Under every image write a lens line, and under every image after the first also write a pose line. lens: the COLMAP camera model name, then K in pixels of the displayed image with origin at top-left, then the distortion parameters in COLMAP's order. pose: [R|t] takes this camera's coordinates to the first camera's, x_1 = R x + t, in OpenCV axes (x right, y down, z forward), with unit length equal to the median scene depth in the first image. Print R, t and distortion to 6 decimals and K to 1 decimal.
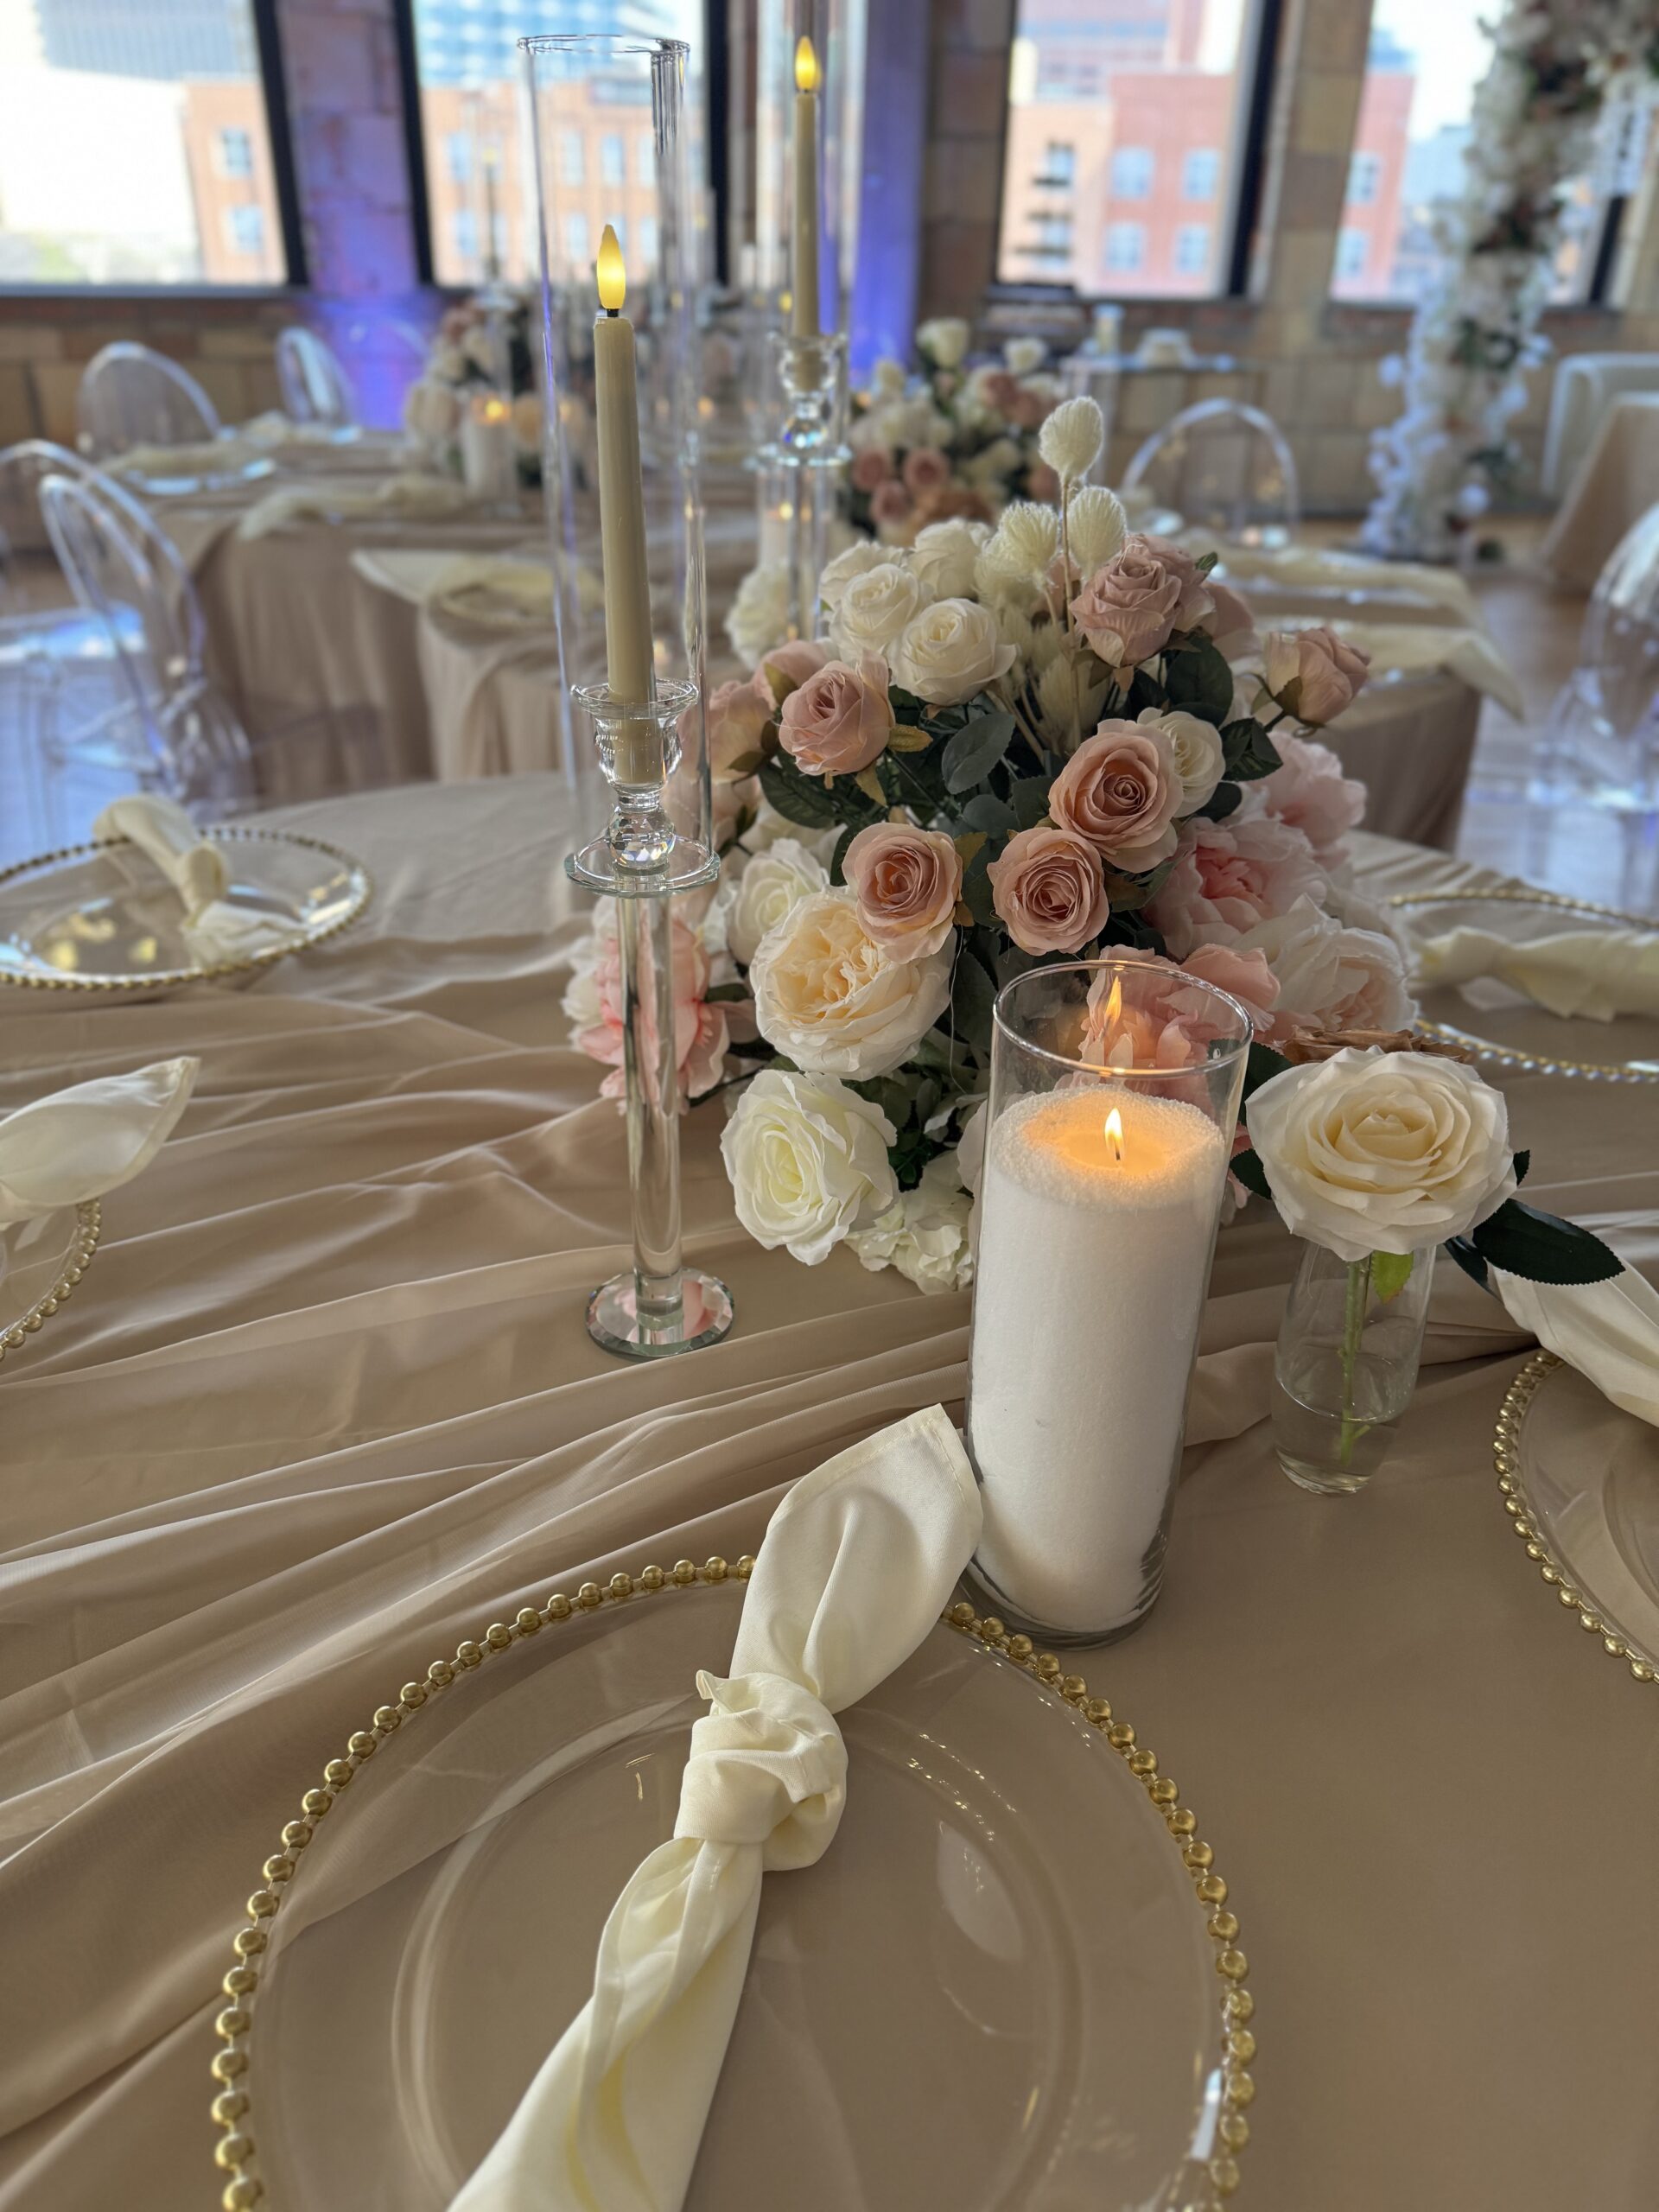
lens RADIAL K [[1571.8, 0, 797.6], [0, 1571.8, 1134.2], [0, 0, 1]] dist [0.028275, -0.070981]
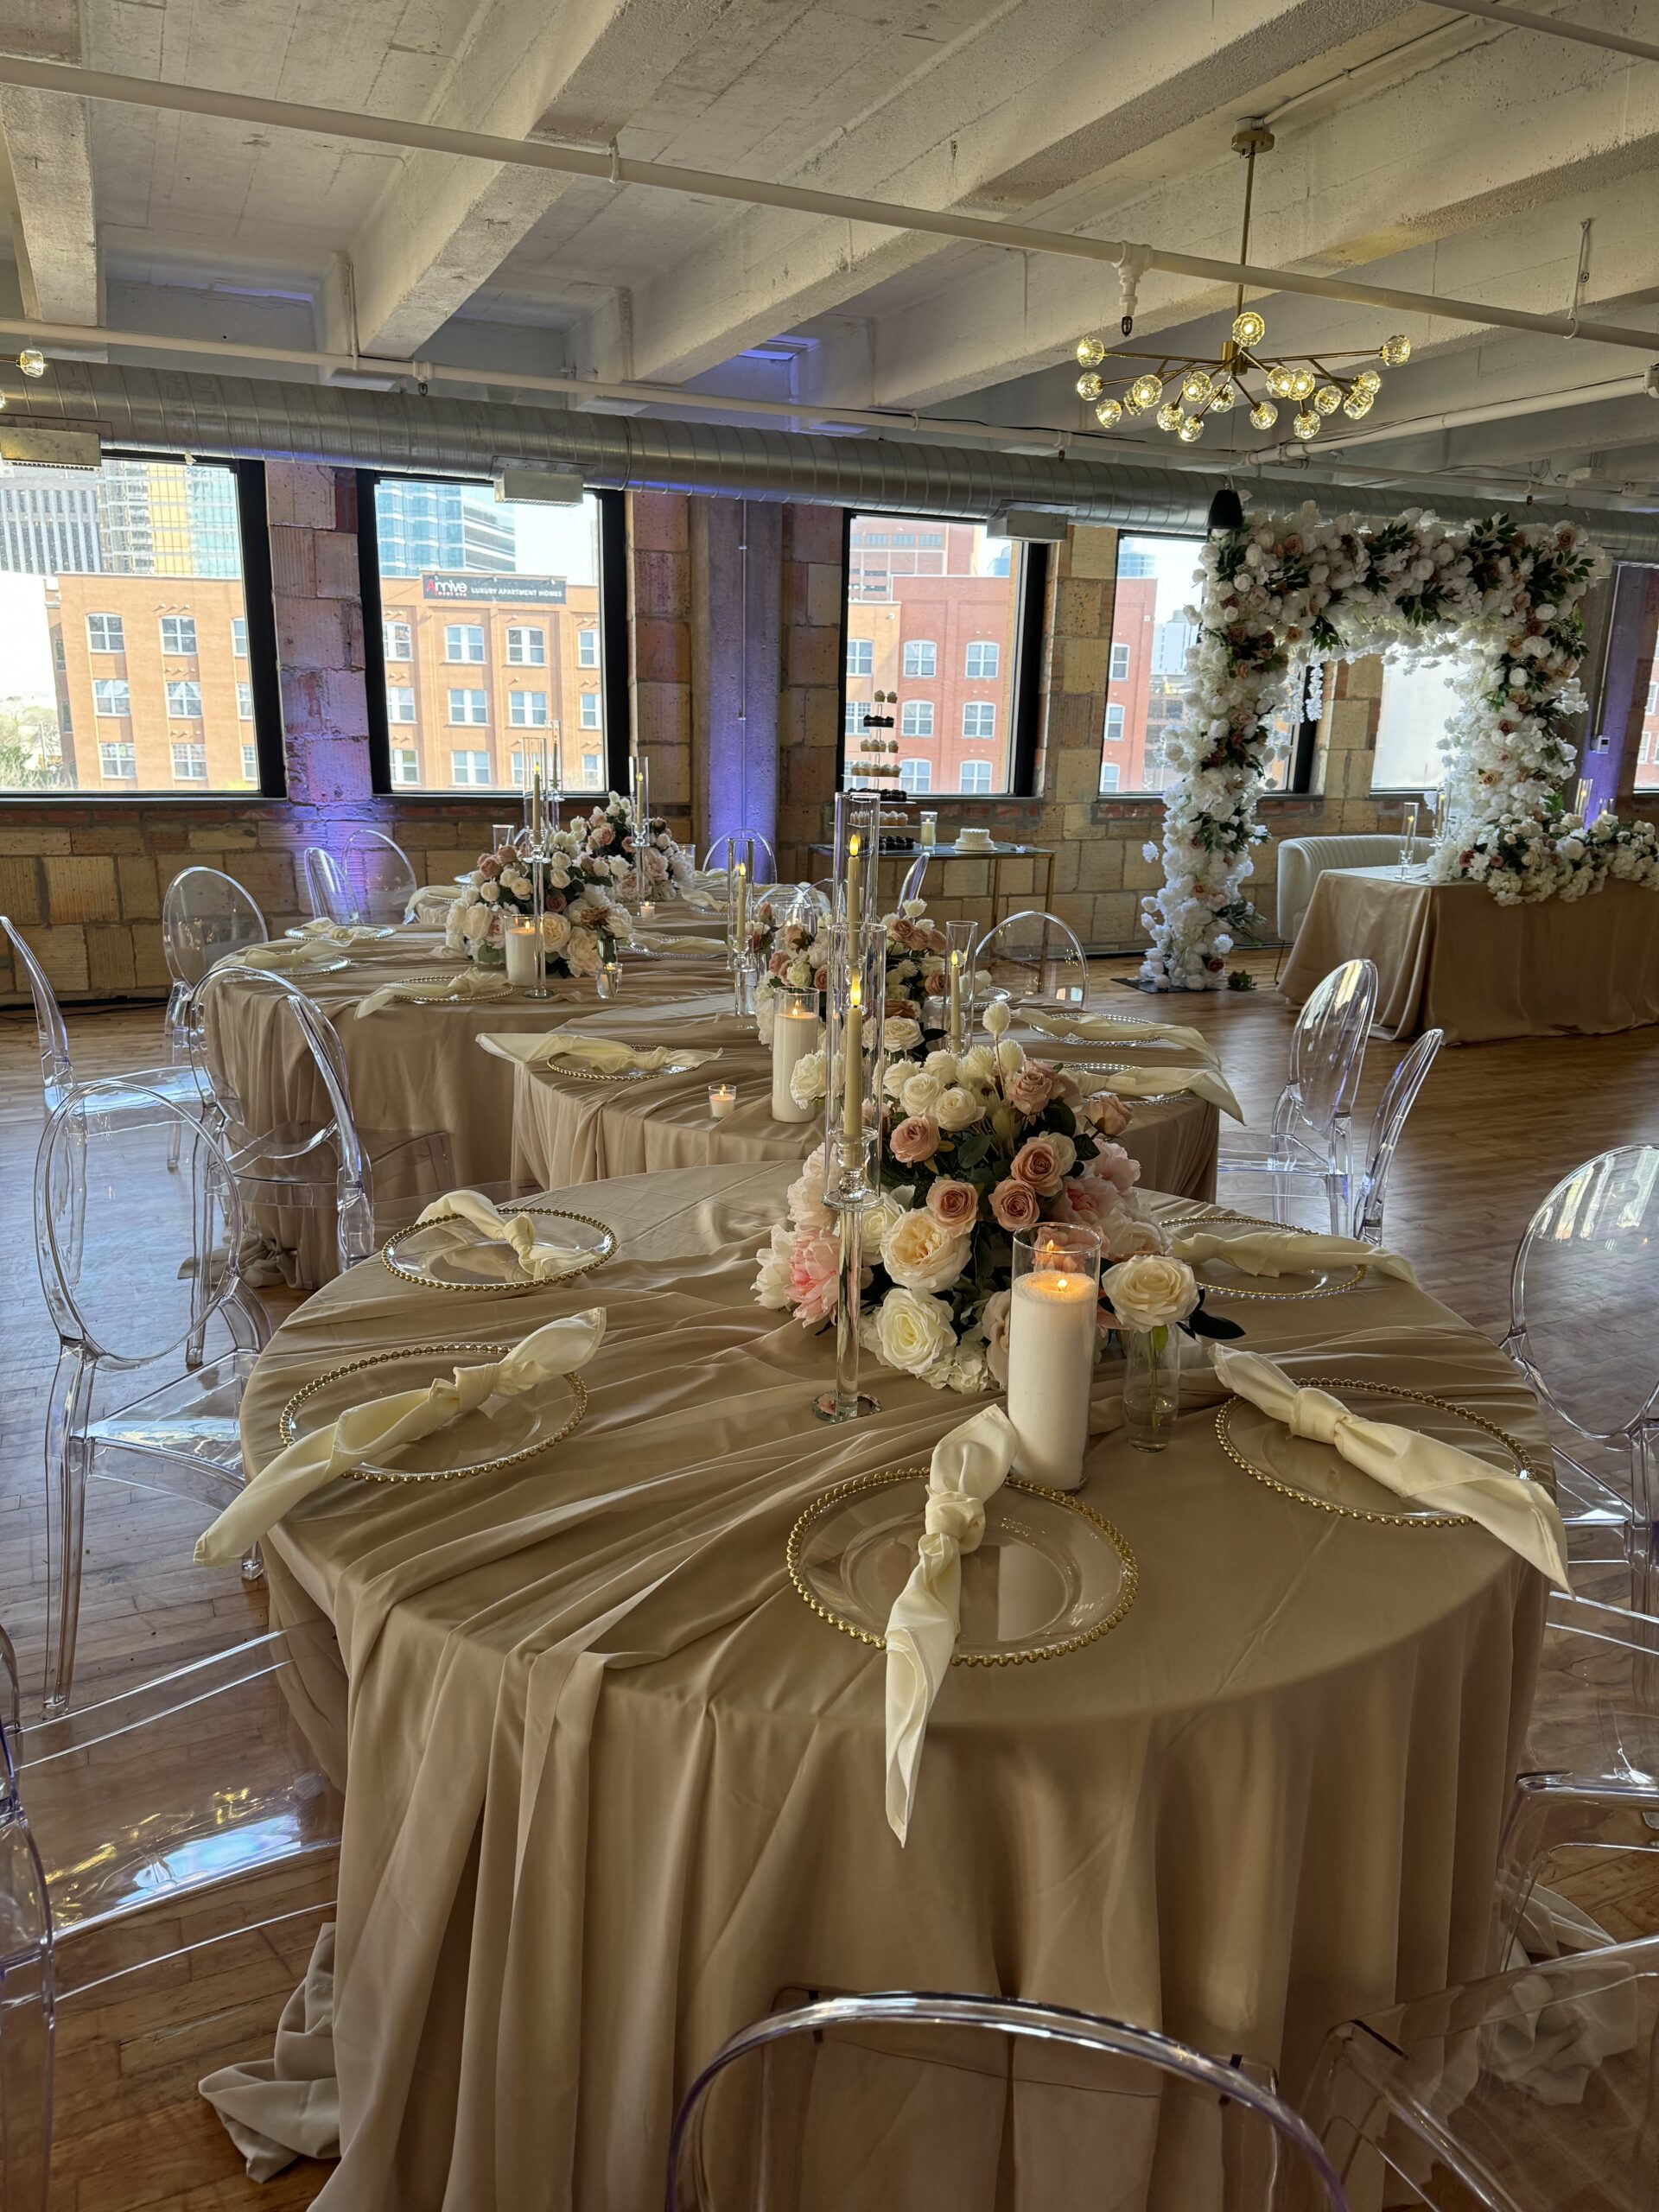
lens RADIAL K [[1571.8, 0, 833.4], [0, 1571.8, 1126.1], [0, 0, 1]] dist [0.028275, -0.070981]
pose [[0.991623, -0.027986, 0.126101, -0.328787], [0.058940, 0.966725, -0.248935, 0.247405], [-0.114939, 0.254282, 0.960276, -1.047614]]
